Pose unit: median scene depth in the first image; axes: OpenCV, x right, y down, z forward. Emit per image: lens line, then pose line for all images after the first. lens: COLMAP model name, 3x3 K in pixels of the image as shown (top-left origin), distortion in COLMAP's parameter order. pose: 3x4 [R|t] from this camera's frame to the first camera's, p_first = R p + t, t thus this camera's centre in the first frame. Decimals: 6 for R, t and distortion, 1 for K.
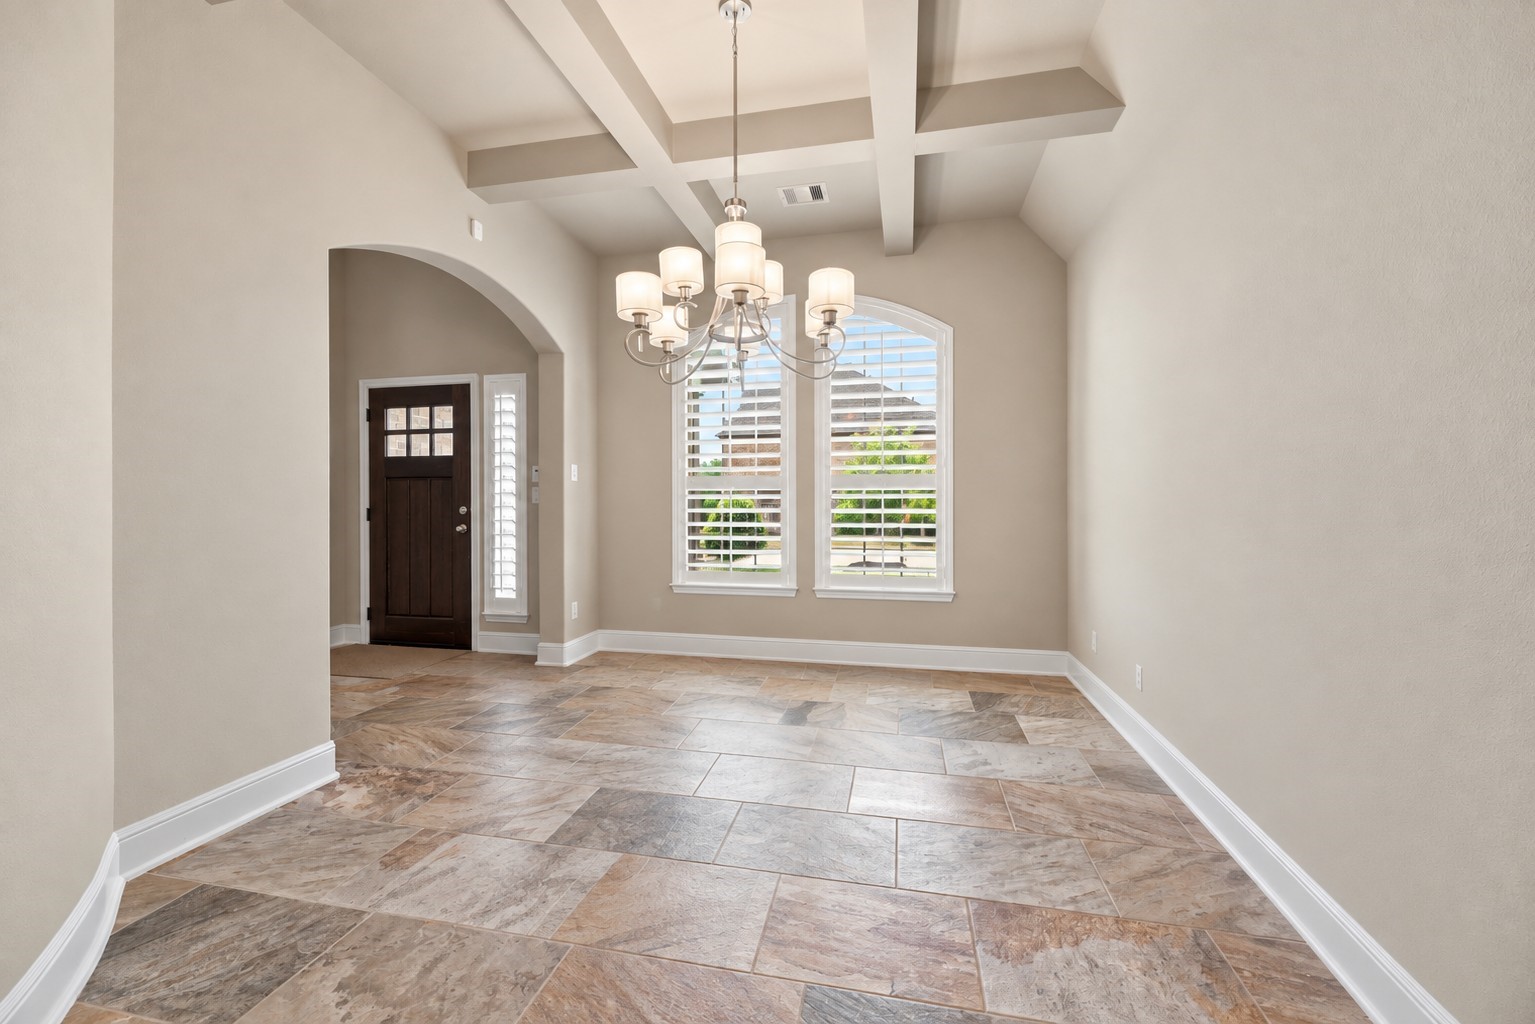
lens RADIAL K [[618.3, 0, 766.9], [0, 618.3, 503.5], [0, 0, 1]] dist [0.000858, 0.000094]
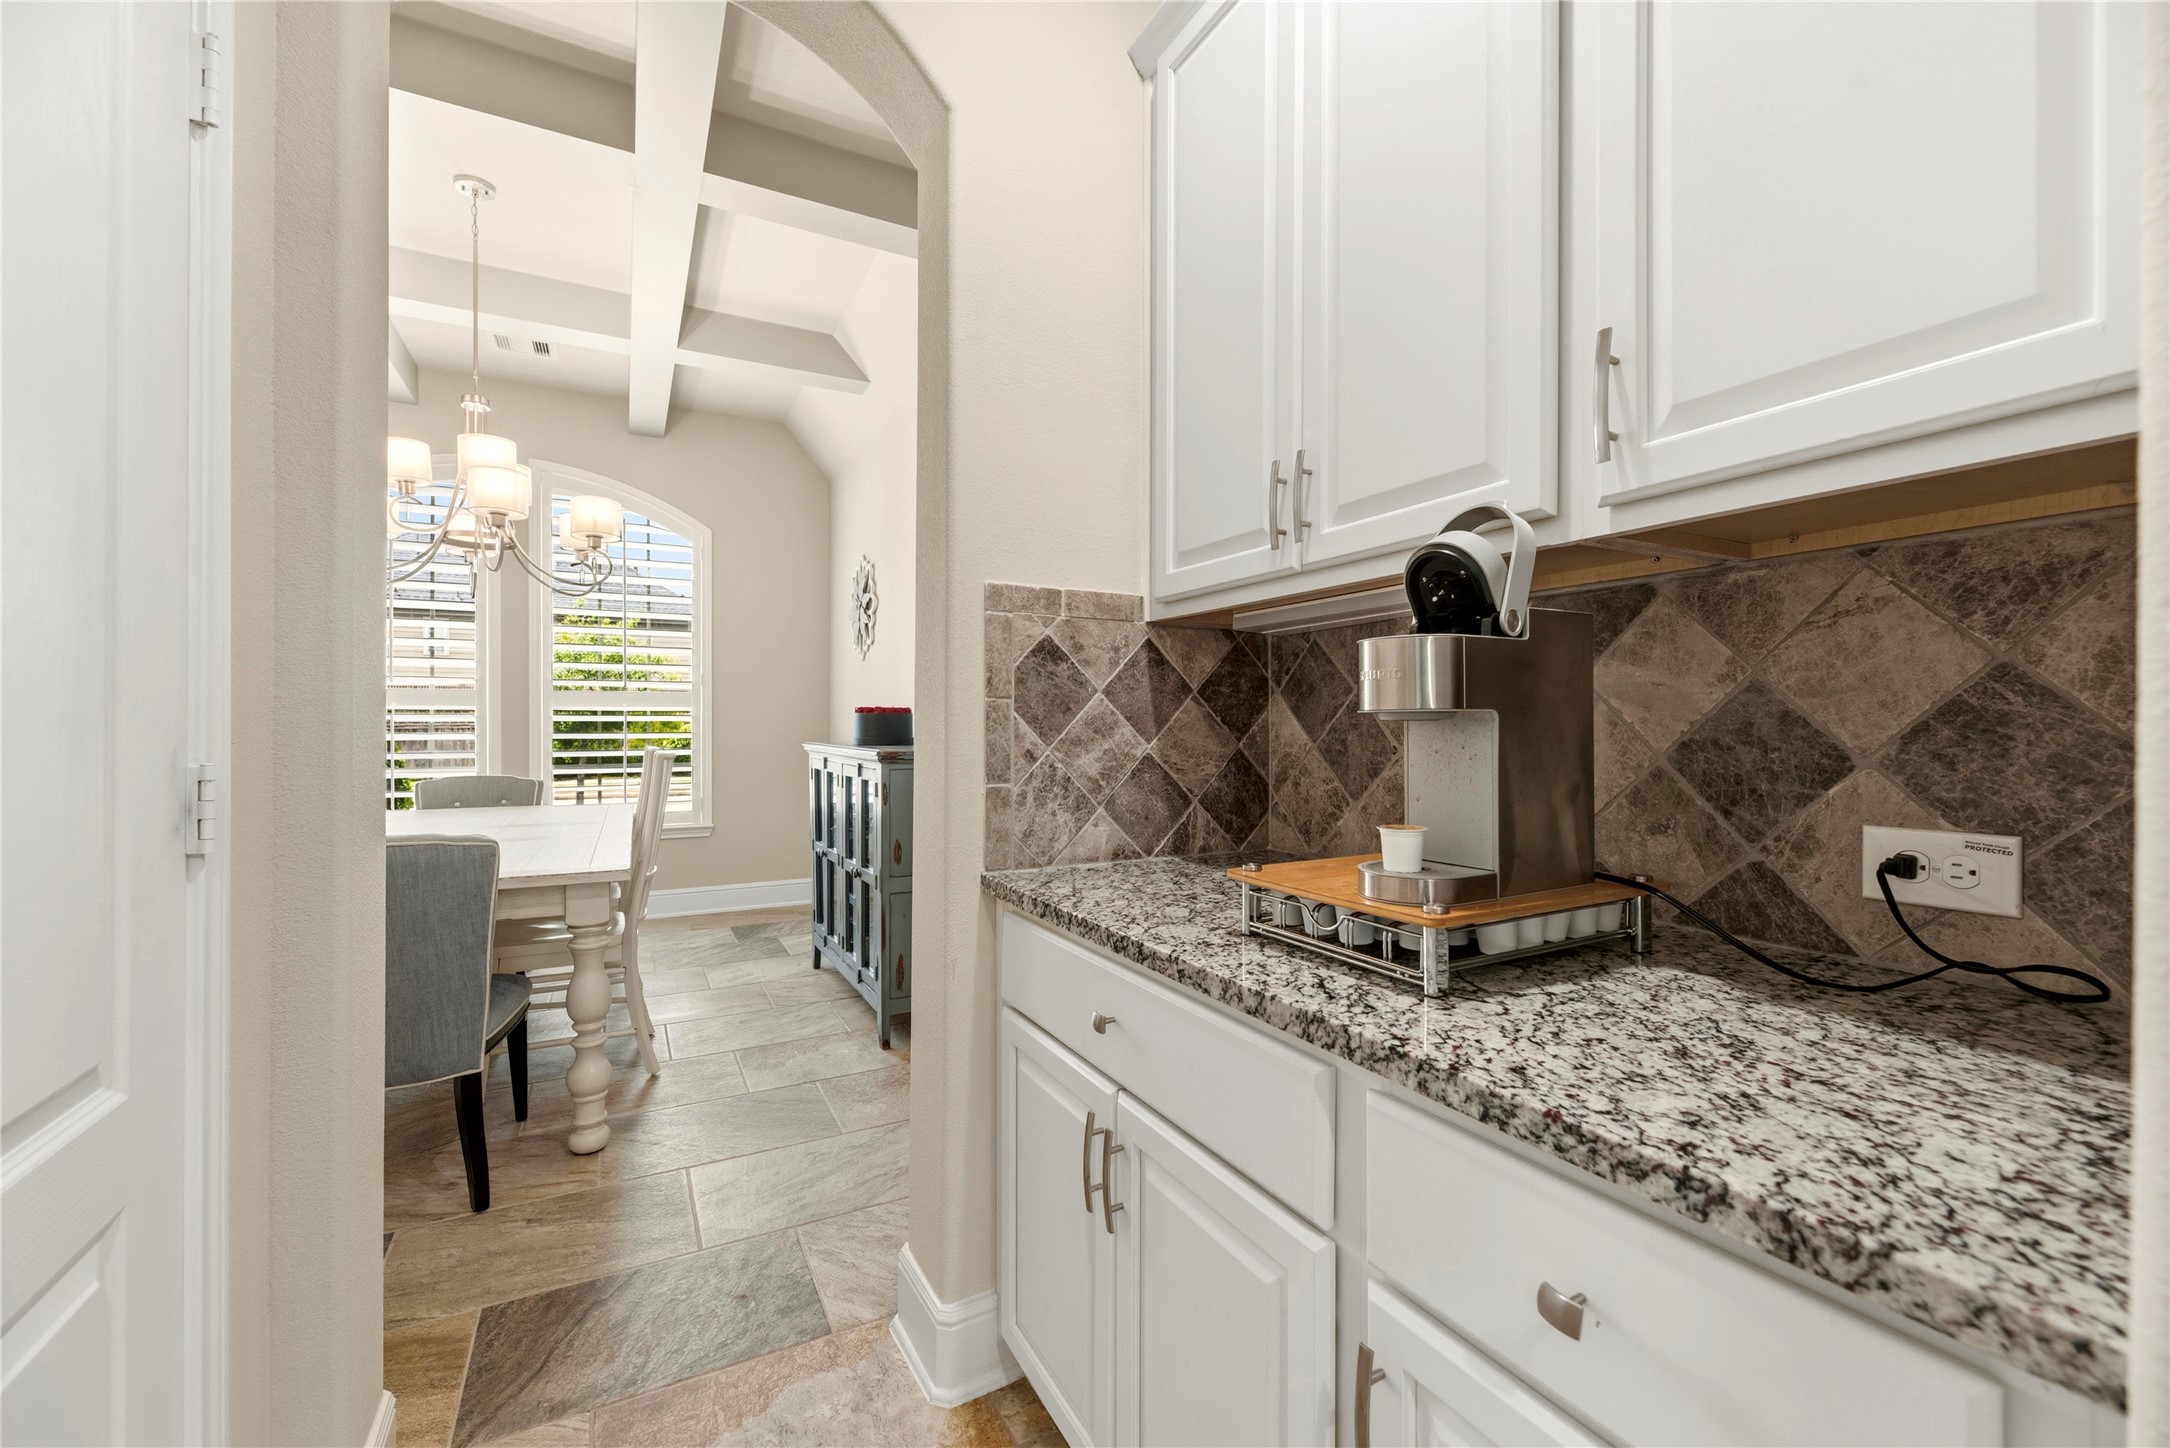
lens RADIAL K [[874.1, 0, 1083.2], [0, 874.1, 722.7], [0, 0, 1]] dist [0.000858, 0.000094]
pose [[0.760802, 0.002982, 0.648977, -0.148948], [0.002621, 0.999967, -0.007666, 0.008021], [-0.648979, 0.007533, 0.760769, -0.414648]]
